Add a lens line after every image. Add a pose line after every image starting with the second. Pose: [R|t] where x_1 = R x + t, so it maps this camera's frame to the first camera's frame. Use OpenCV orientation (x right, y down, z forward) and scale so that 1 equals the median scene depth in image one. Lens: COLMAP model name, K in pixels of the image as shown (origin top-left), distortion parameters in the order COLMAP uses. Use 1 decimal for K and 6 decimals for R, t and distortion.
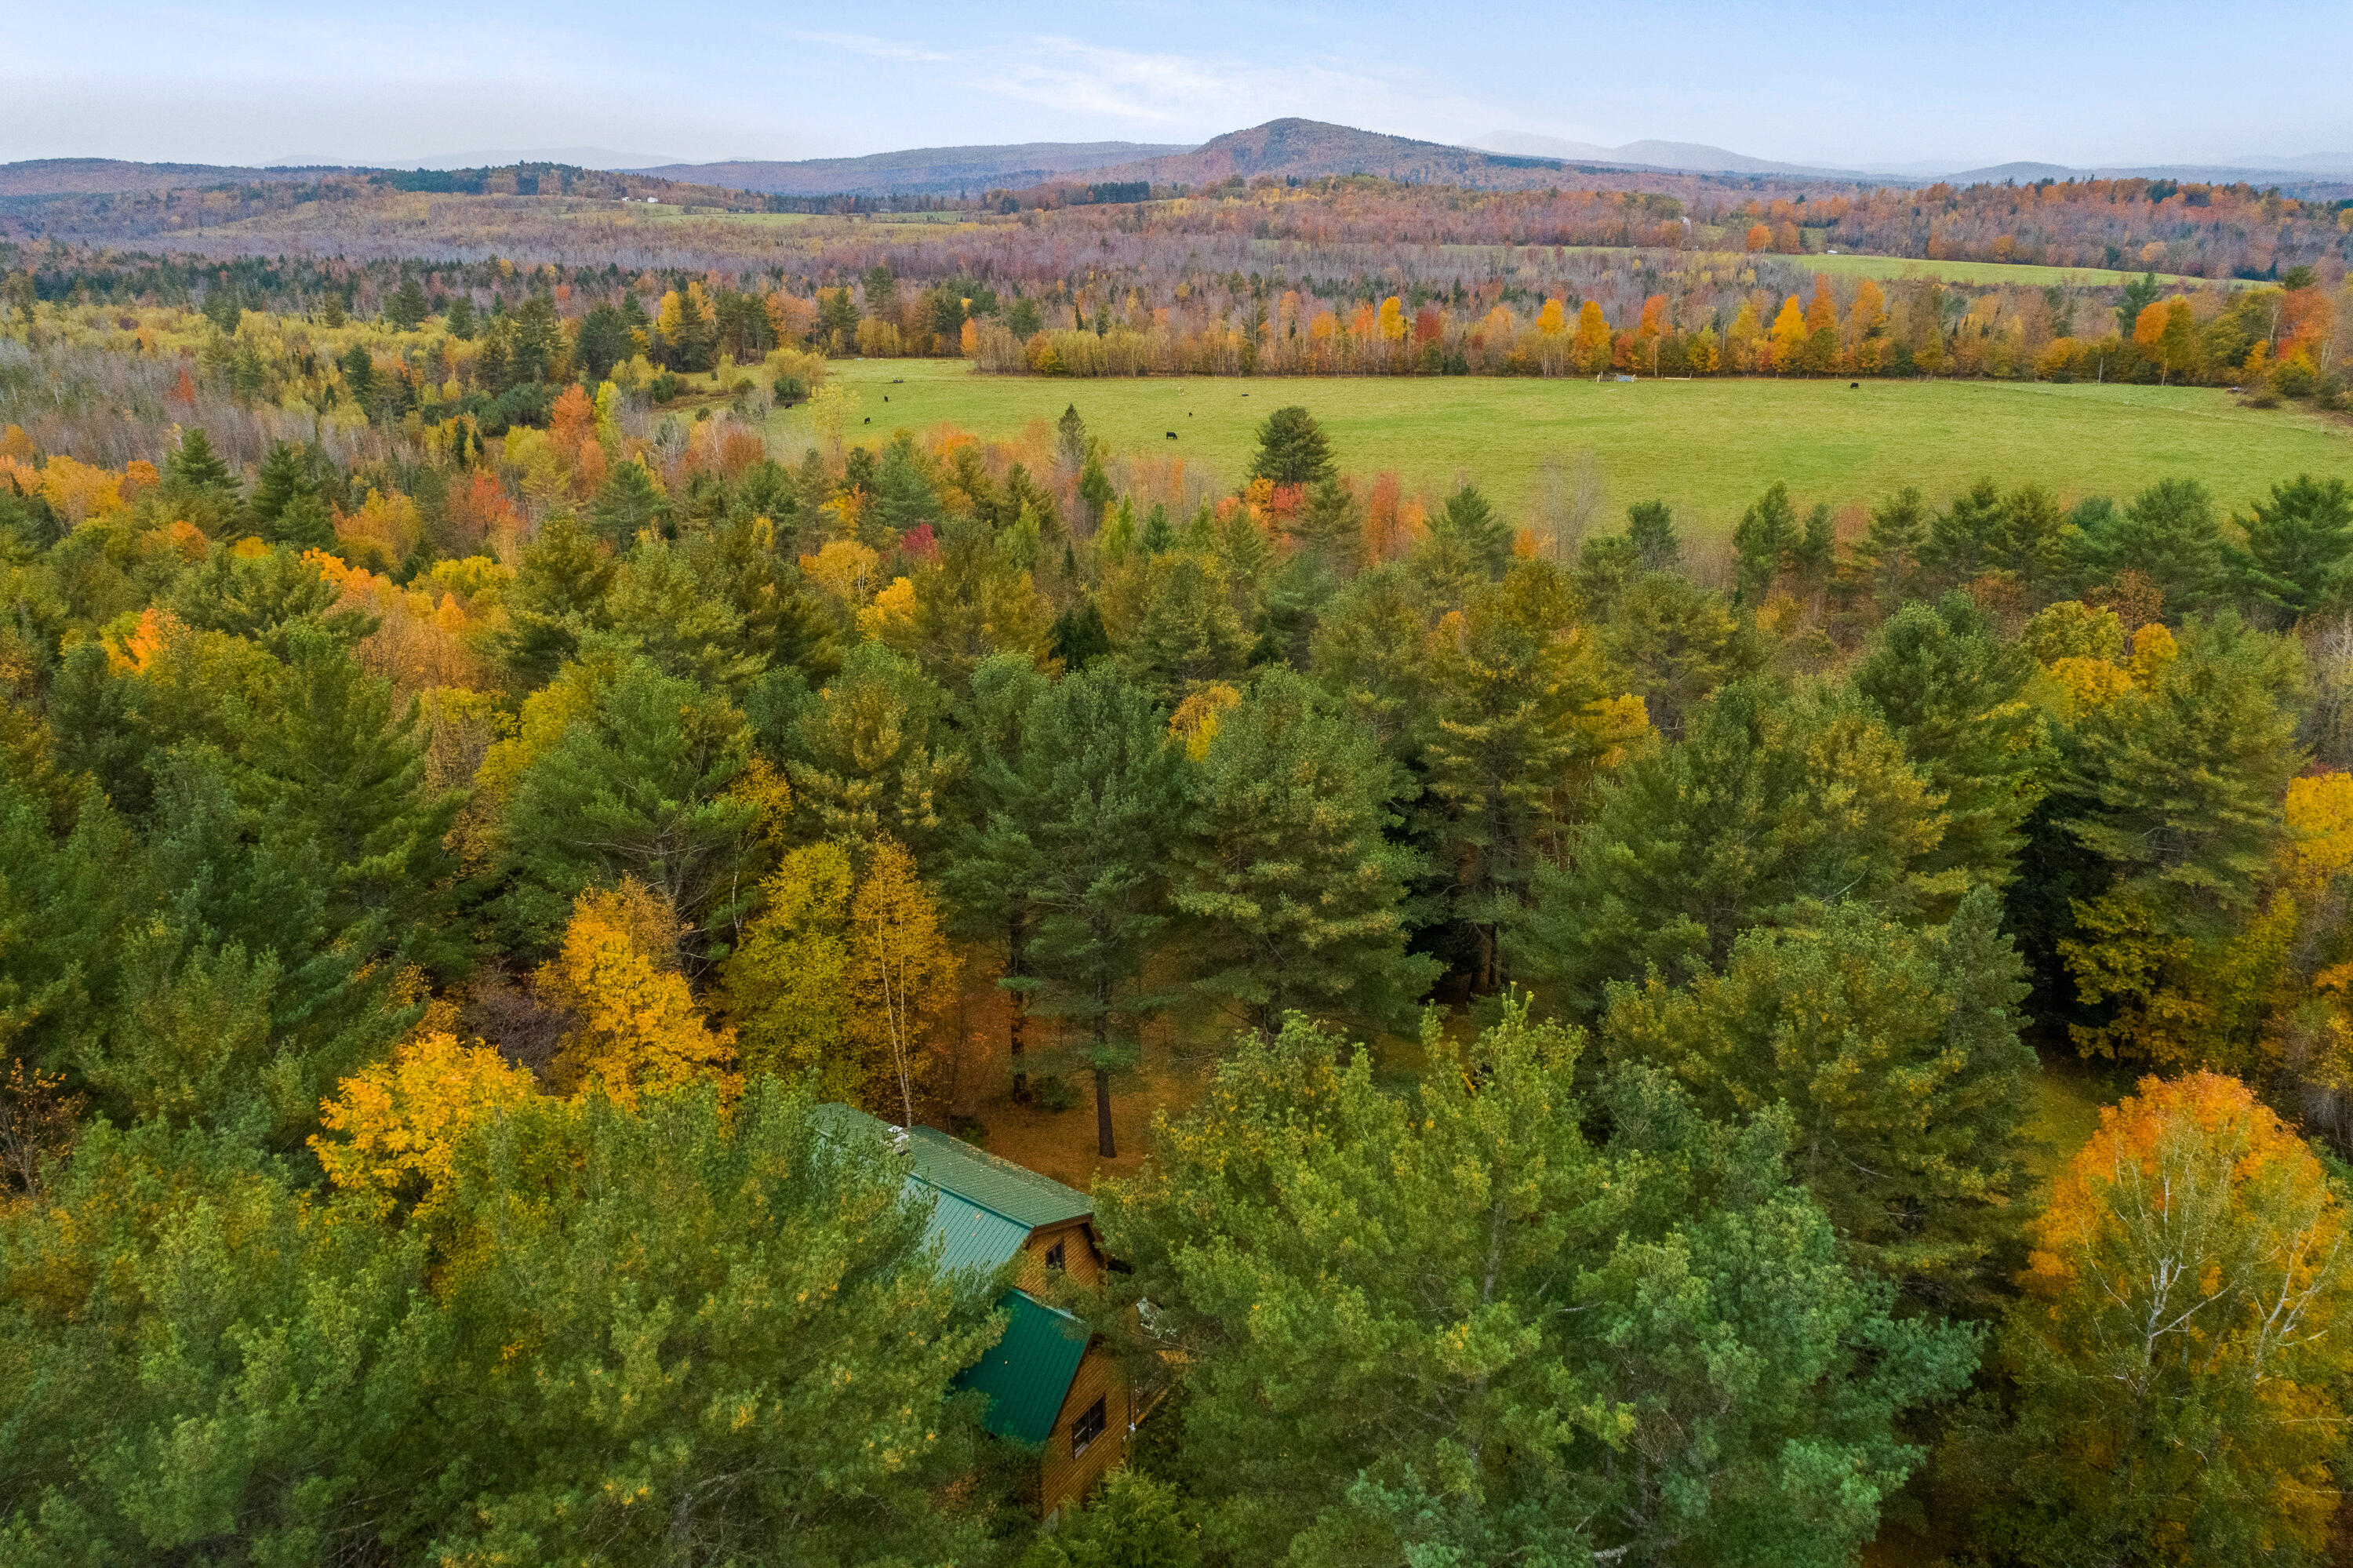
lens RADIAL K [[1578.6, 0, 1176.5], [0, 1578.6, 784.0], [0, 0, 1]] dist [-0.005757, 0.008413]
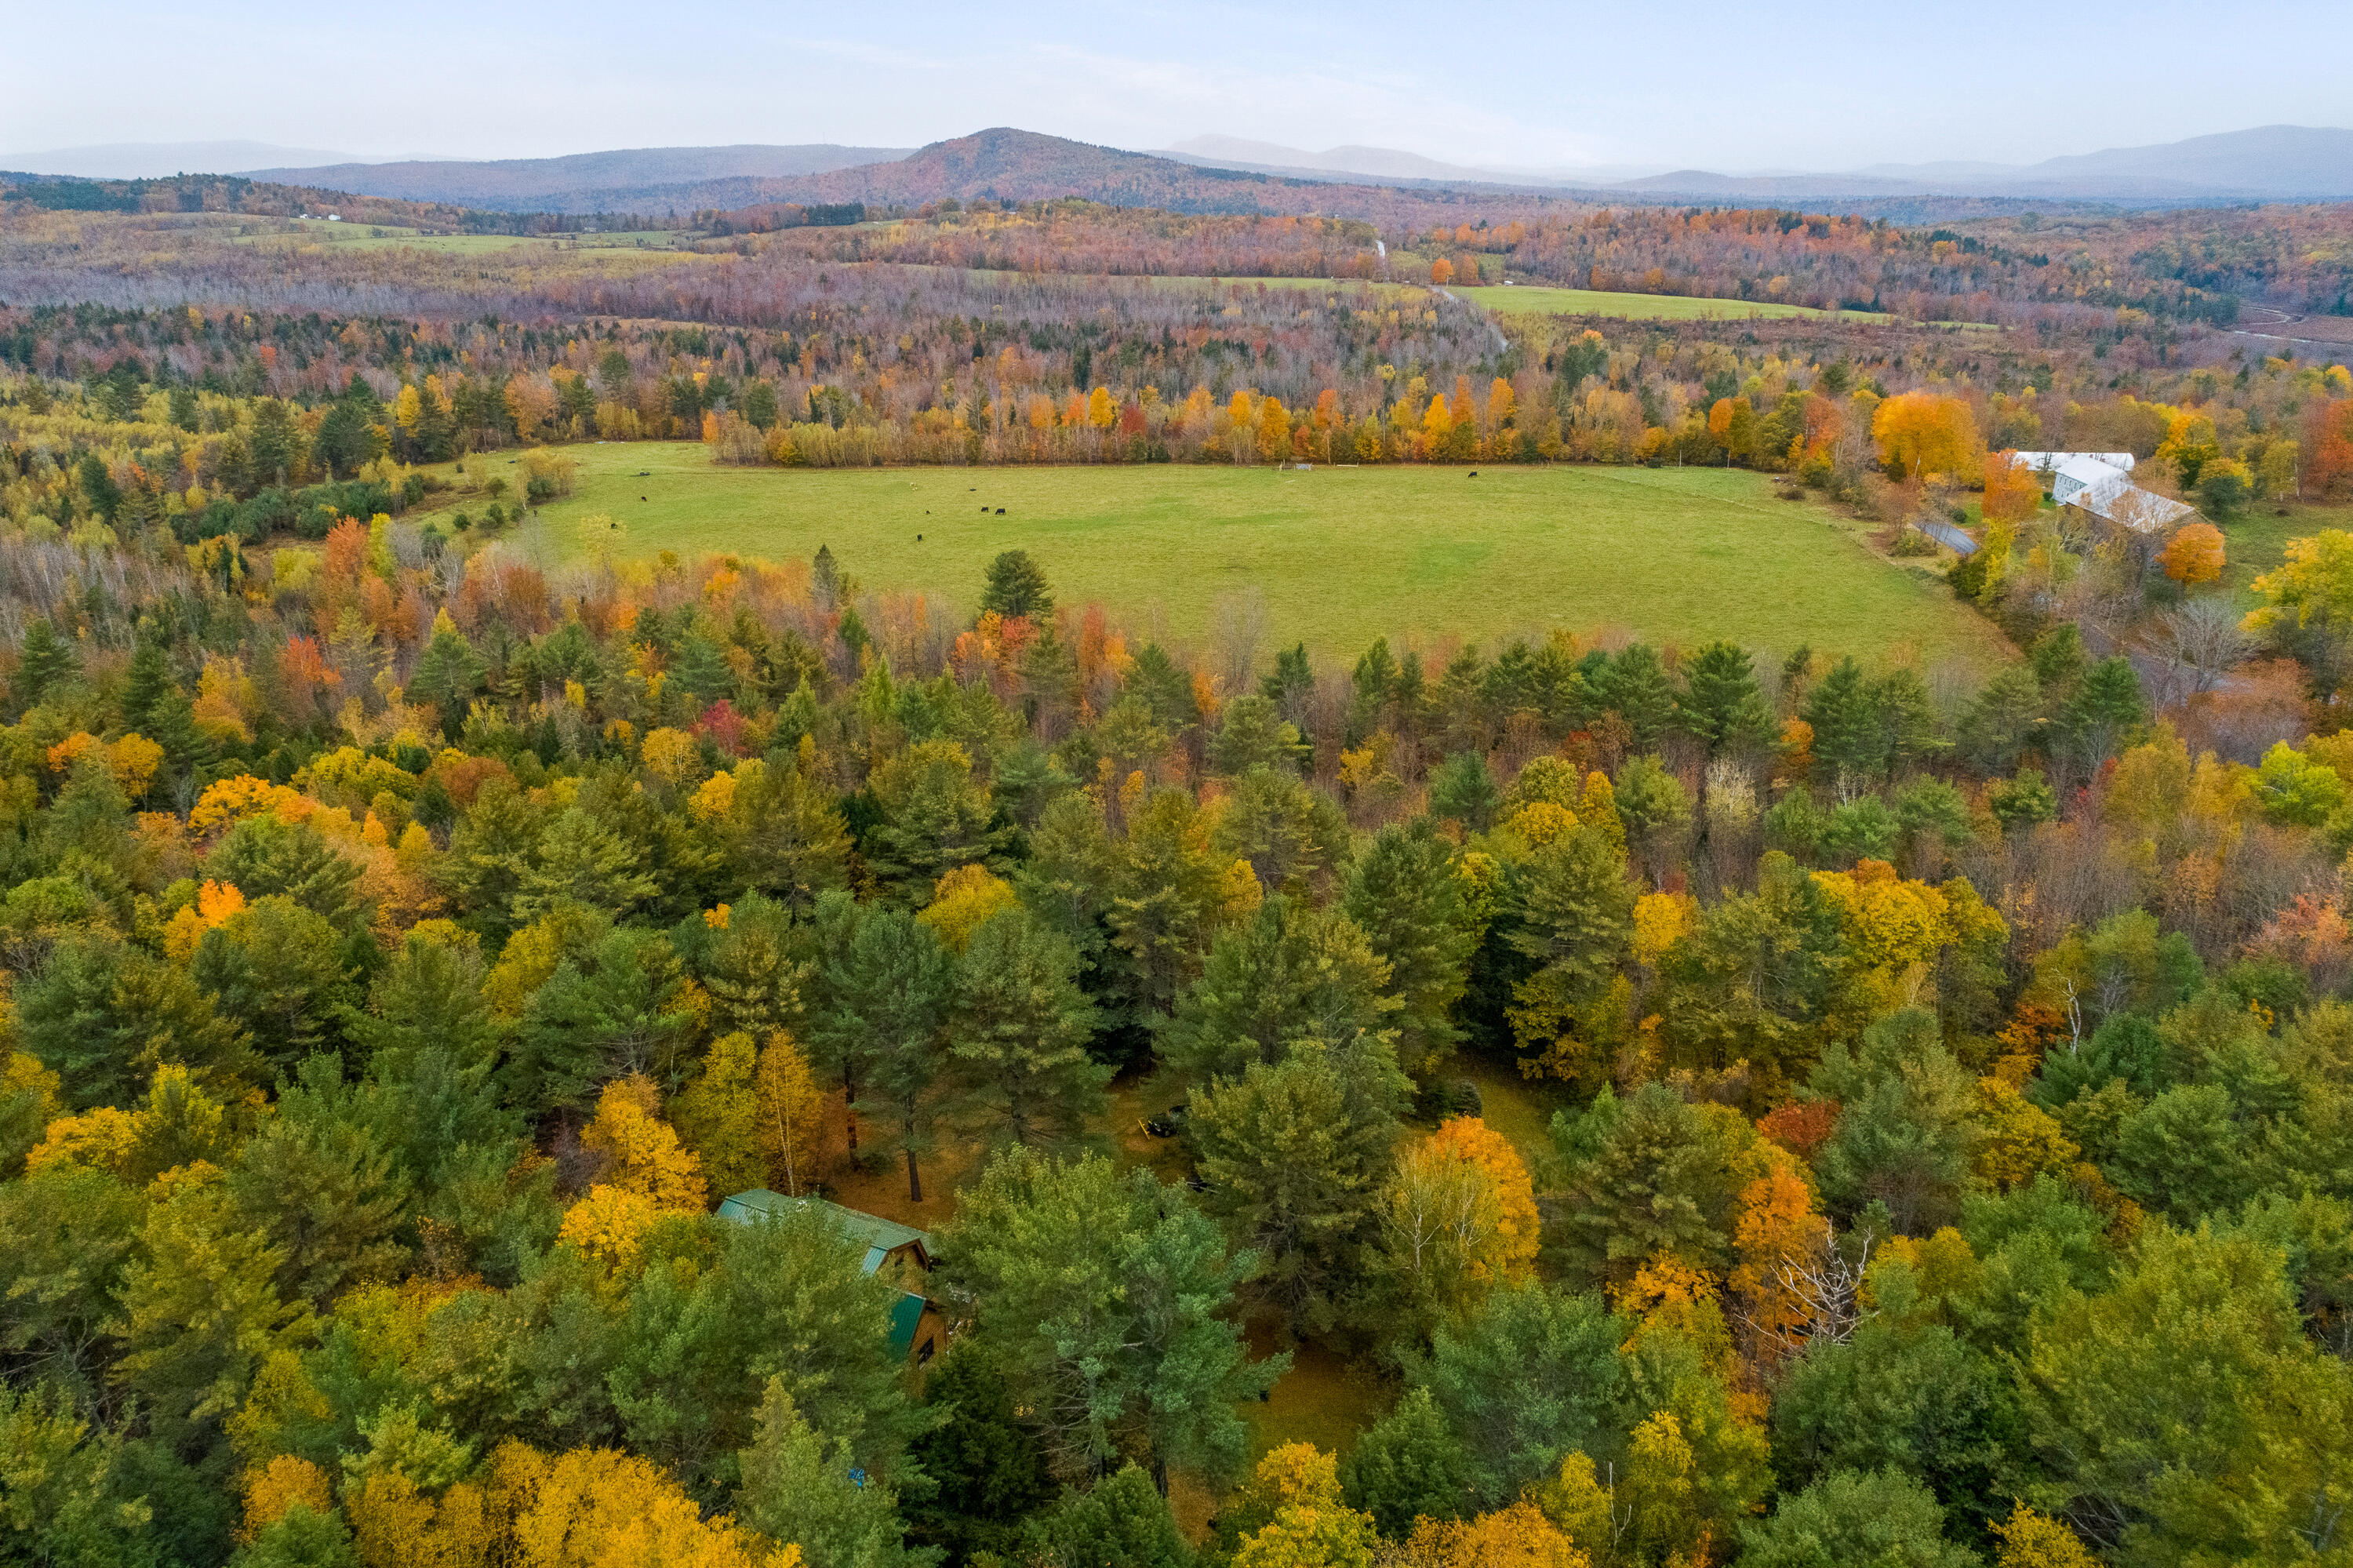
lens RADIAL K [[1578.6, 0, 1176.5], [0, 1578.6, 784.0], [0, 0, 1]] dist [-0.005757, 0.008413]
pose [[0.985823, -0.054088, 0.158832, -0.003184], [0.053993, 0.998529, 0.004918, -0.037079], [-0.158864, 0.003727, 0.987293, -0.128150]]
